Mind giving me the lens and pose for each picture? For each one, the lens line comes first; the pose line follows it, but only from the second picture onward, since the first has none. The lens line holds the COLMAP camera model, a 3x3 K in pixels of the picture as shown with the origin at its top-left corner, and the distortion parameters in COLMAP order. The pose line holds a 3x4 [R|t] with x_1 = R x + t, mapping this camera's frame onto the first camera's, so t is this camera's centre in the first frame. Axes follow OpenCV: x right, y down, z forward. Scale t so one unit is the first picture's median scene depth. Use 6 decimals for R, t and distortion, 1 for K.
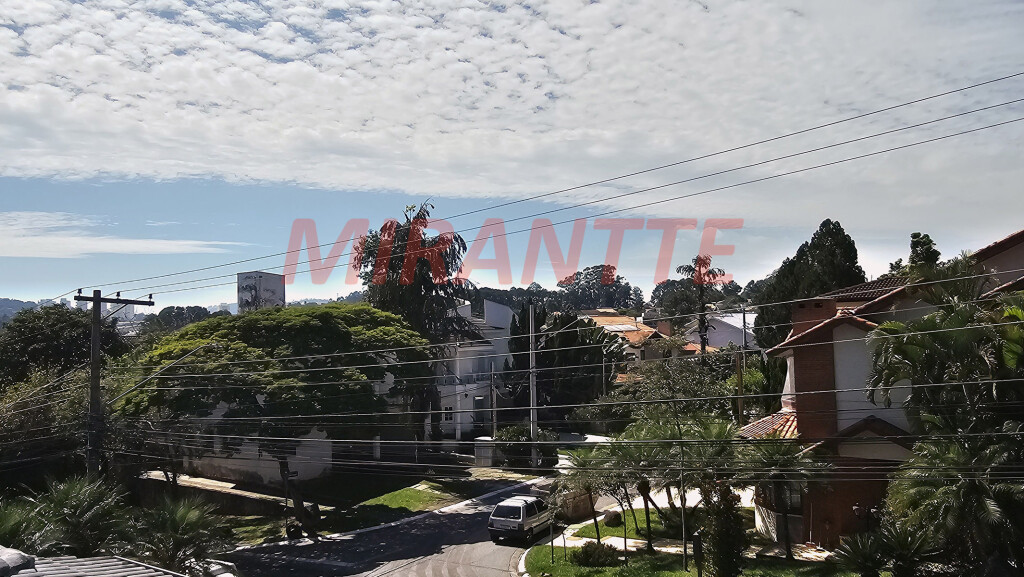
lens RADIAL K [[426.2, 0, 511.1], [0, 426.2, 289.7], [0, 0, 1]] dist [0.001861, 0.000251]
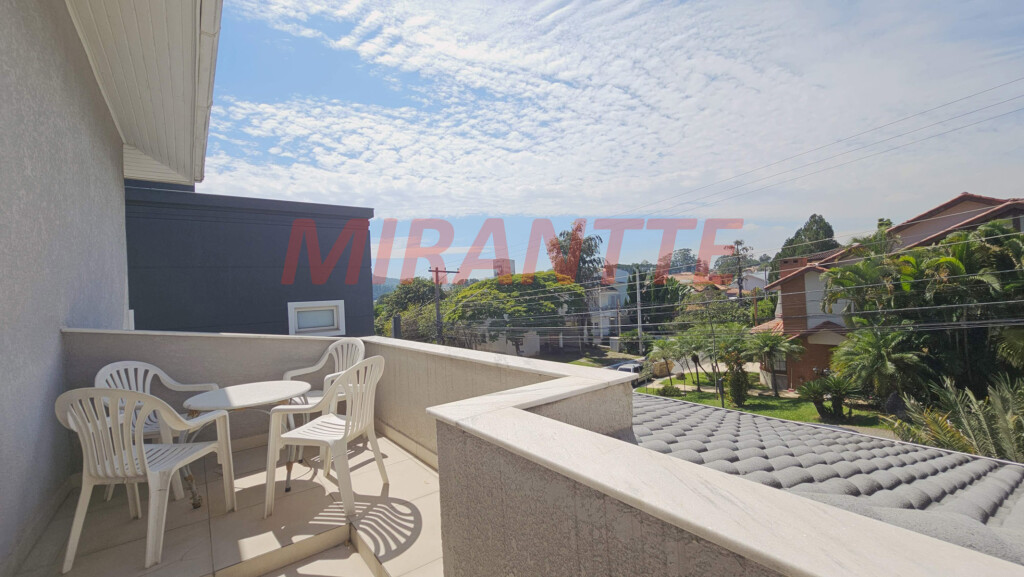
lens RADIAL K [[426.2, 0, 511.1], [0, 426.2, 289.7], [0, 0, 1]] dist [0.001861, 0.000251]
pose [[0.914411, 0.002511, -0.404780, 0.246240], [-0.021874, 0.998826, -0.043219, 0.188887], [0.404196, 0.048374, 0.913392, -0.829280]]
